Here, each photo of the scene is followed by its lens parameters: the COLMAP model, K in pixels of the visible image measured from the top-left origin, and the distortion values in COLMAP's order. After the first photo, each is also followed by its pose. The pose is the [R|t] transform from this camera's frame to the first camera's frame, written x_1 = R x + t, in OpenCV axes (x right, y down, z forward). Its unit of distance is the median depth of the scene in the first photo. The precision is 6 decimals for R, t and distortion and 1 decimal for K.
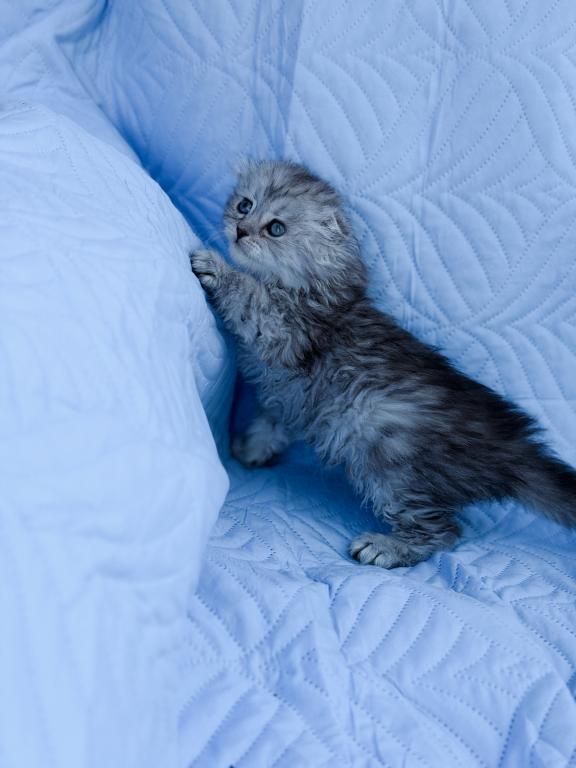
lens RADIAL K [[1132.5, 0, 258.5], [0, 1132.5, 370.9], [0, 0, 1]] dist [0.173499, 0.000000]
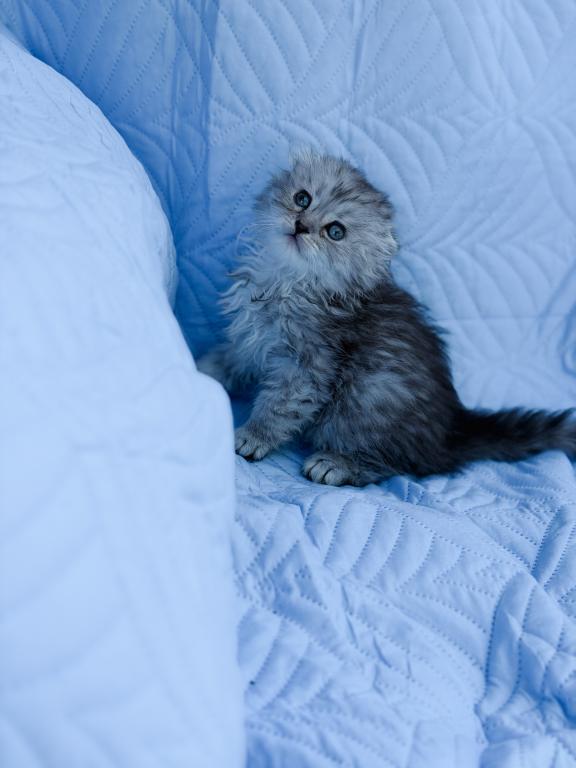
lens RADIAL K [[1132.5, 0, 258.2], [0, 1132.5, 377.7], [0, 0, 1]] dist [0.173499, 0.000000]
pose [[0.986333, -0.044860, 0.158537, -0.106485], [0.035193, 0.997376, 0.063268, 0.006222], [-0.160959, -0.056824, 0.985324, 0.008741]]
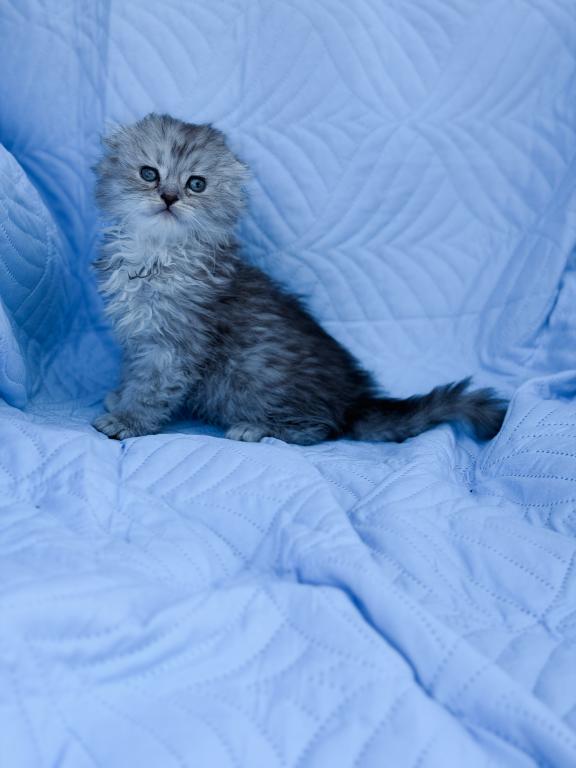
lens RADIAL K [[1132.5, 0, 260.6], [0, 1132.5, 342.5], [0, 0, 1]] dist [0.173499, 0.000000]
pose [[0.998161, -0.060614, 0.000426, 0.153314], [0.059800, 0.983564, -0.170368, 0.226397], [0.009907, 0.170080, 0.985380, -0.008776]]
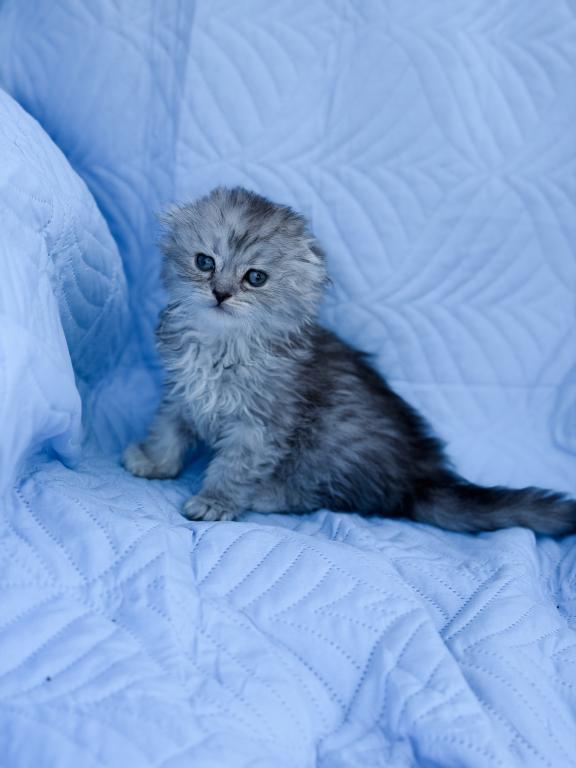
lens RADIAL K [[1132.5, 0, 259.9], [0, 1132.5, 363.6], [0, 0, 1]] dist [0.173499, 0.000000]
pose [[0.999140, 0.028192, 0.030416, 0.068106], [-0.024812, 0.994026, -0.106288, 0.121338], [-0.033231, 0.105442, 0.993870, 0.049741]]
